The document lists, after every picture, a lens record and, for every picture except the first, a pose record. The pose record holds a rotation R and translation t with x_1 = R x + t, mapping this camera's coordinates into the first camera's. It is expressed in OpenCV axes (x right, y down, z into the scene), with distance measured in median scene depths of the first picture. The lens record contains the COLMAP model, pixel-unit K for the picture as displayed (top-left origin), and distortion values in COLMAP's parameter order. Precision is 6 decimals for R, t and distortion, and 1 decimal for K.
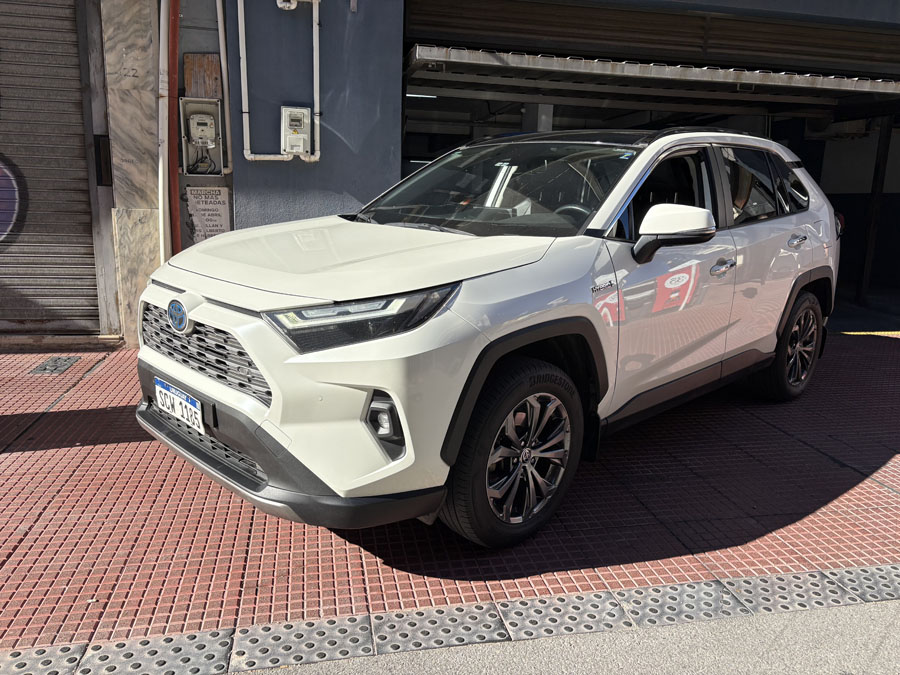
lens RADIAL K [[684.2, 0, 450.0], [0, 684.2, 337.5], [0, 0, 1]] dist [0.050822, -0.075297]
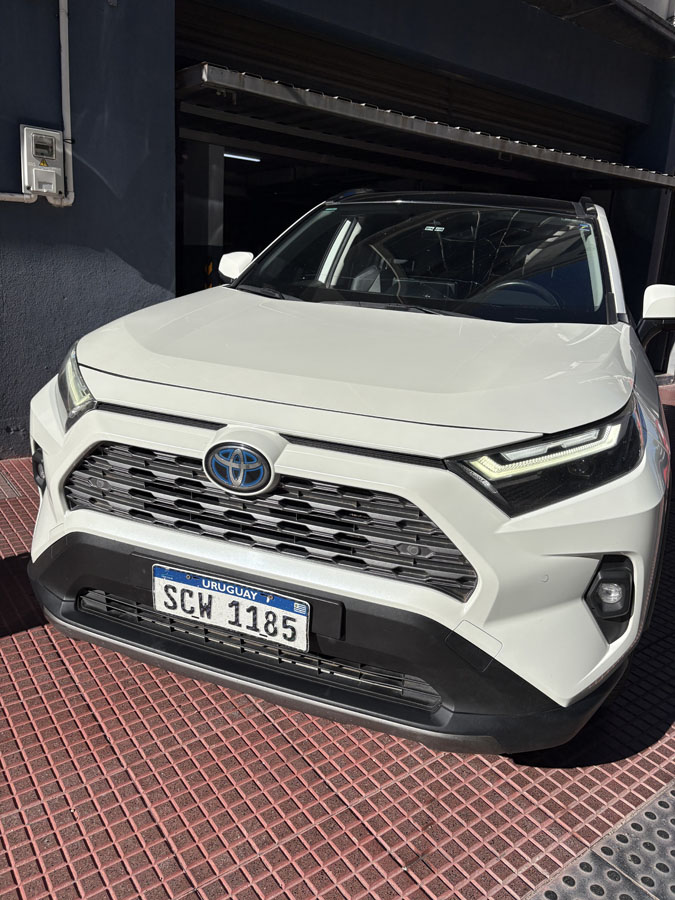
lens RADIAL K [[684.2, 0, 337.5], [0, 684.2, 450.0], [0, 0, 1]] dist [0.050822, -0.075297]
pose [[0.905098, -0.085147, 0.416591, -0.282338], [0.053581, 0.994774, 0.086912, -0.047481], [-0.421814, -0.056343, 0.904930, 0.204718]]
